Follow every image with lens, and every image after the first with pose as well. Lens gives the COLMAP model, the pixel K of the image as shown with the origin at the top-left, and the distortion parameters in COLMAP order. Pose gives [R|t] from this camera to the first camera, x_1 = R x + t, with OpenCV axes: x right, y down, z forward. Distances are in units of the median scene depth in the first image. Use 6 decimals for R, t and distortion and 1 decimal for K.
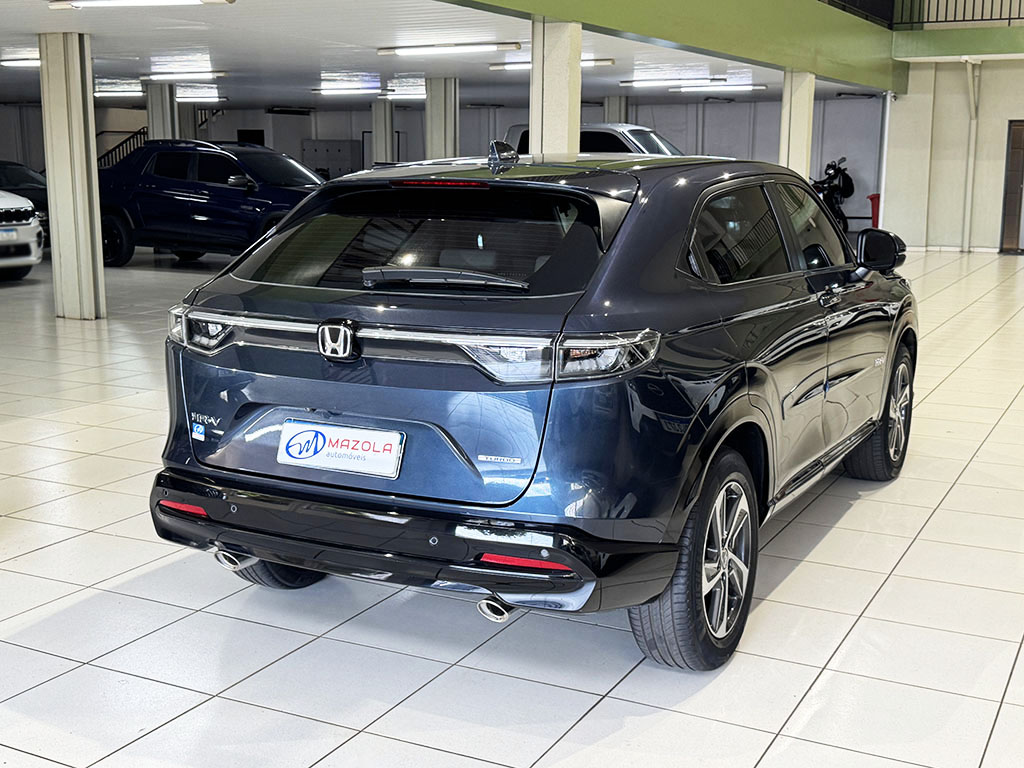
lens RADIAL K [[1253.4, 0, 505.4], [0, 1253.4, 399.1], [0, 0, 1]] dist [0.191141, -0.442332]
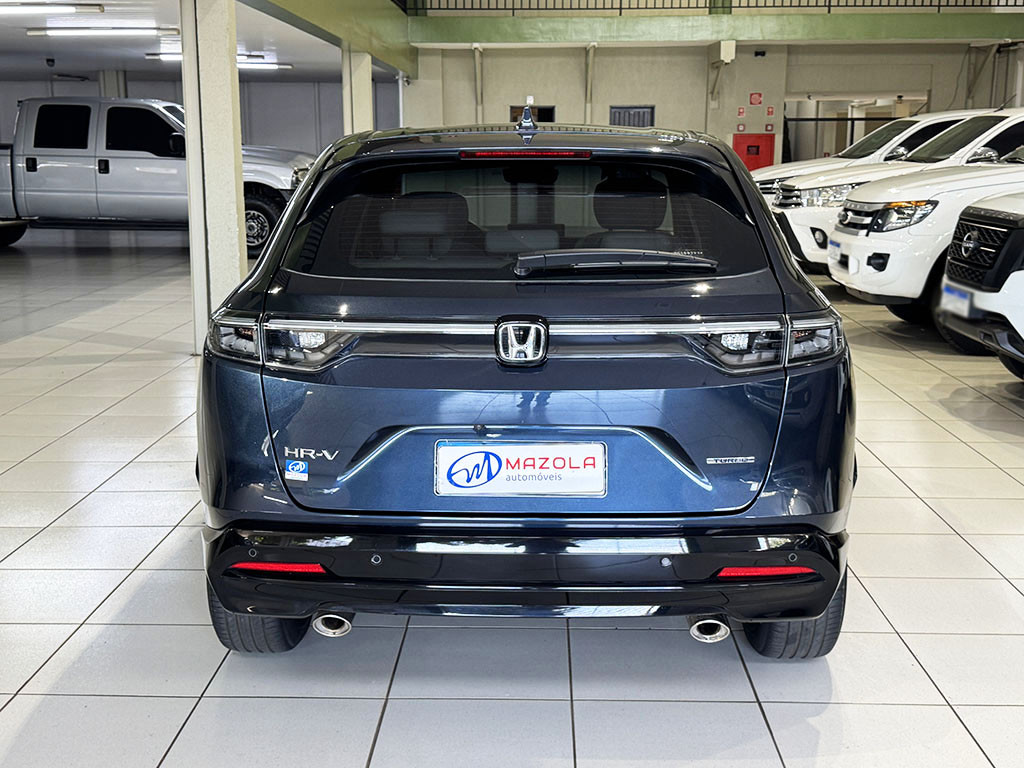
lens RADIAL K [[1253.4, 0, 505.4], [0, 1253.4, 399.1], [0, 0, 1]] dist [0.191141, -0.442332]
pose [[0.896924, -0.090059, 0.432917, -0.491801], [0.084853, 0.995899, 0.031376, -0.034234], [-0.433967, 0.008592, 0.900888, 0.244788]]
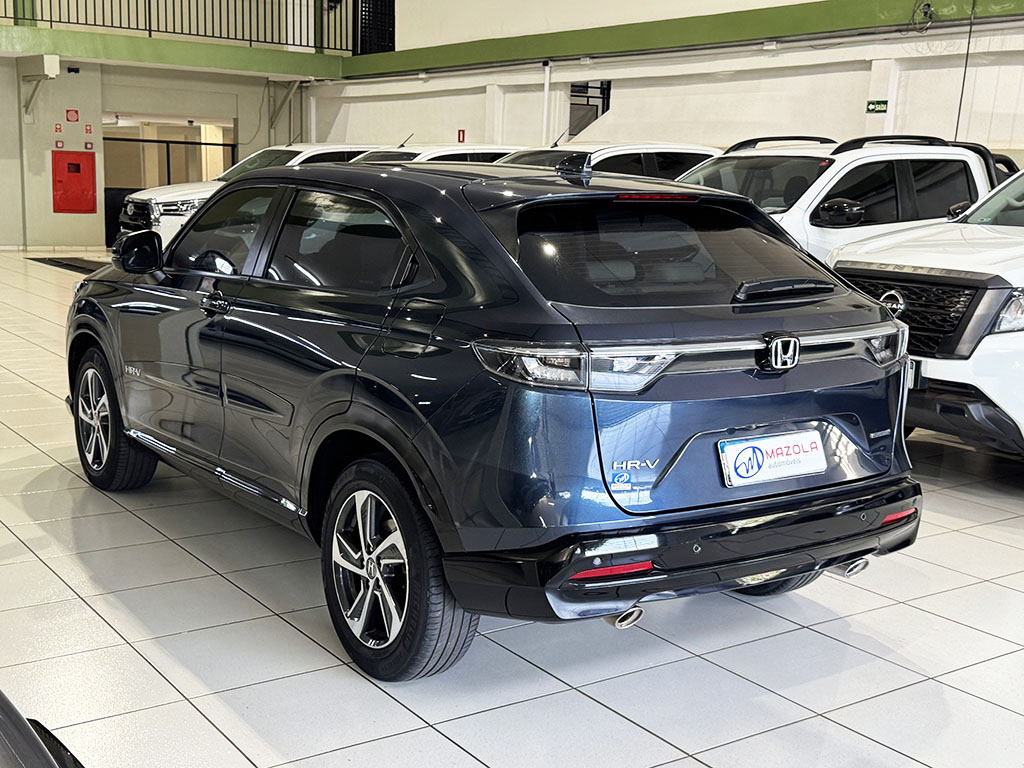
lens RADIAL K [[1253.4, 0, 505.4], [0, 1253.4, 399.1], [0, 0, 1]] dist [0.191141, -0.442332]
pose [[0.458276, -0.146395, 0.876671, -1.106939], [0.139553, 0.985960, 0.091695, -0.130488], [-0.877786, 0.080321, 0.472272, 0.691415]]
